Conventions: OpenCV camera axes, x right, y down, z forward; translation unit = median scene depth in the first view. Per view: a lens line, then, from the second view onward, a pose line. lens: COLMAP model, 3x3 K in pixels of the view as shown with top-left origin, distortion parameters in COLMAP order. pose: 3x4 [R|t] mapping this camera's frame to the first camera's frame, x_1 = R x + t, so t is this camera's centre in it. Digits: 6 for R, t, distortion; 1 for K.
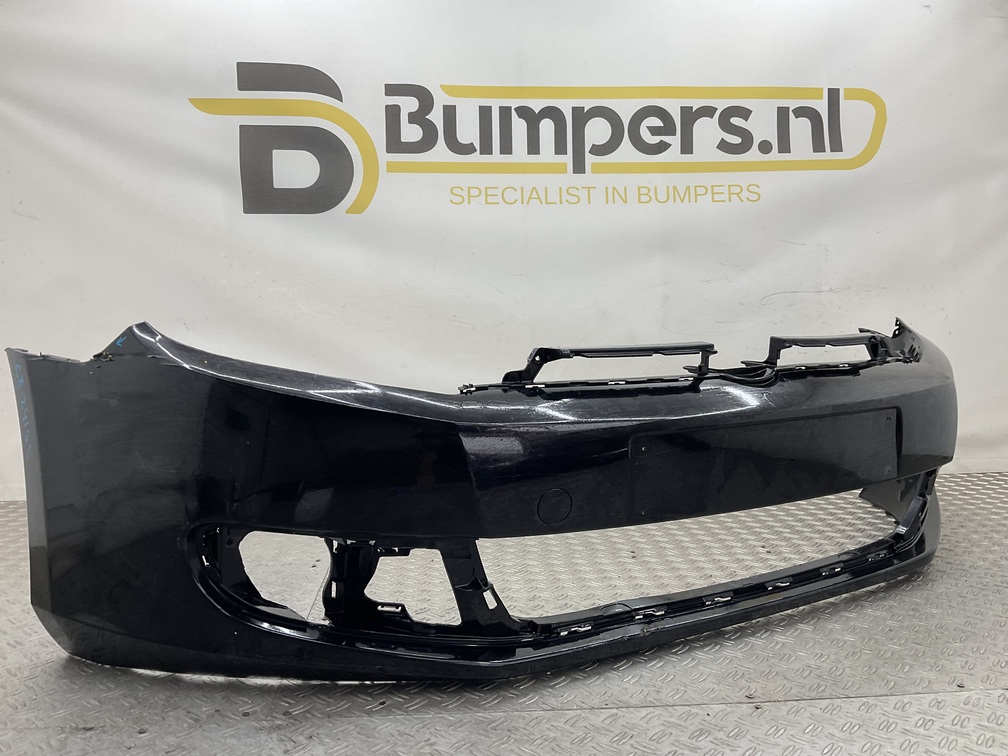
lens RADIAL K [[828.6, 0, 504.0], [0, 828.6, 378.0], [0, 0, 1]] dist [0.120172, -0.255850]
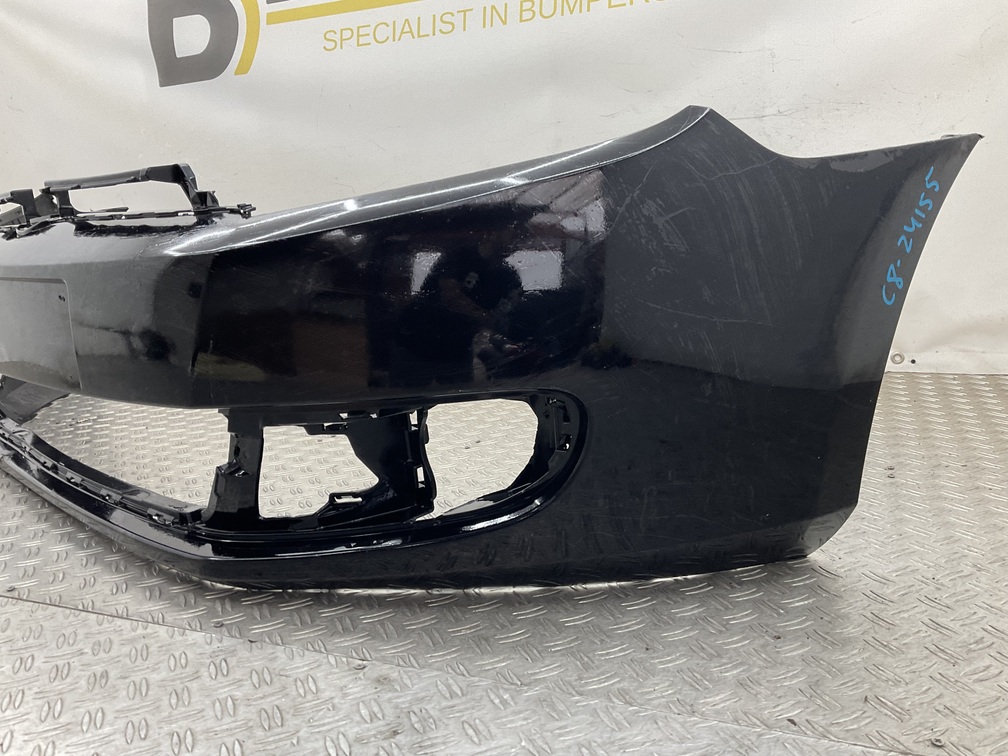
lens RADIAL K [[828.6, 0, 504.0], [0, 828.6, 378.0], [0, 0, 1]] dist [0.120172, -0.255850]
pose [[0.893544, 0.050050, -0.446176, 0.530000], [0.009671, 0.991391, 0.130579, 0.026017], [0.448871, -0.120993, 0.885368, 0.231334]]
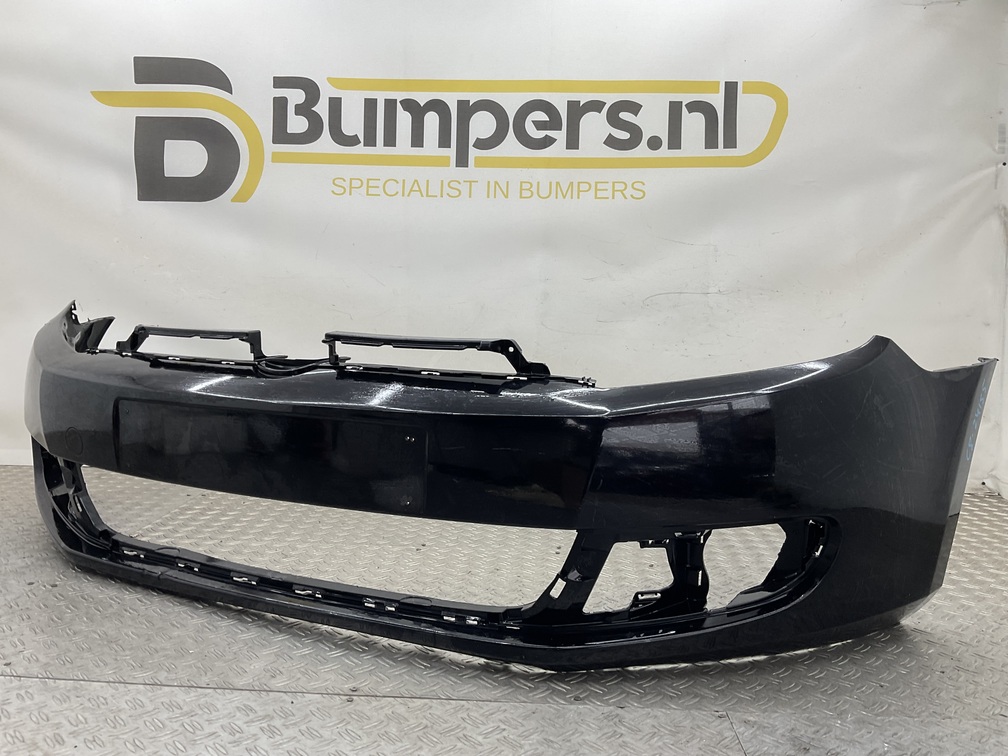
lens RADIAL K [[828.6, 0, 504.0], [0, 828.6, 378.0], [0, 0, 1]] dist [0.120172, -0.255850]
pose [[0.991898, 0.043349, -0.119408, 0.271225], [-0.042421, 0.999047, 0.010305, -0.005127], [0.119741, -0.005156, 0.992792, 0.012680]]
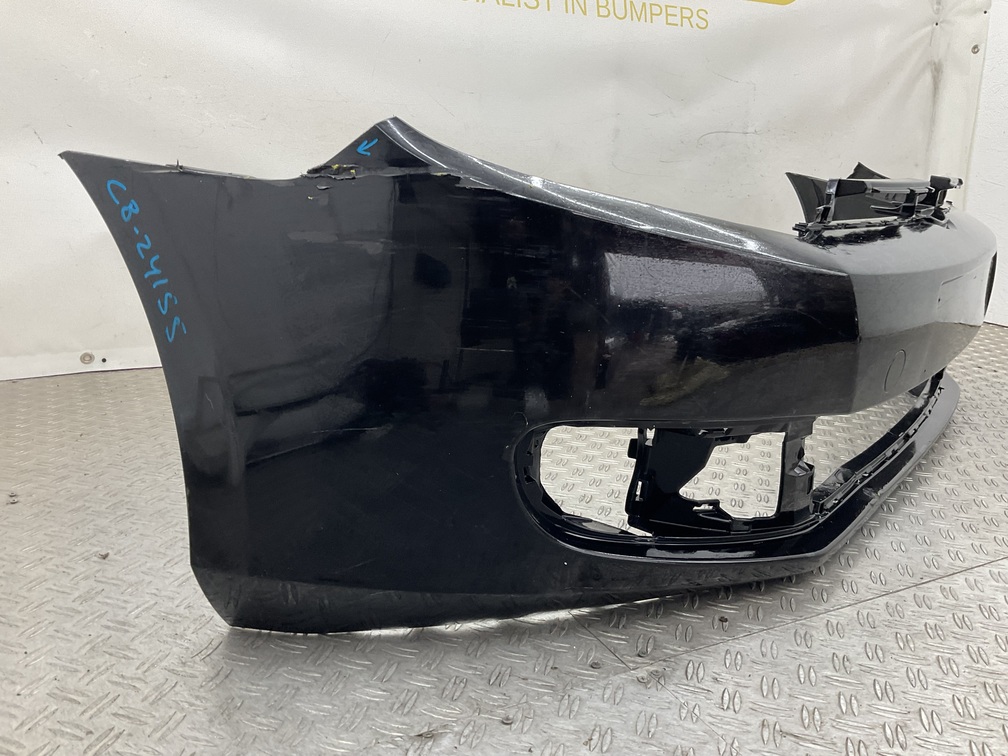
lens RADIAL K [[828.6, 0, 504.0], [0, 828.6, 378.0], [0, 0, 1]] dist [0.120172, -0.255850]
pose [[0.917542, -0.062220, 0.392741, -0.299380], [-0.010236, 0.983659, 0.179751, 0.005984], [-0.397507, -0.168949, 0.901912, 0.181103]]
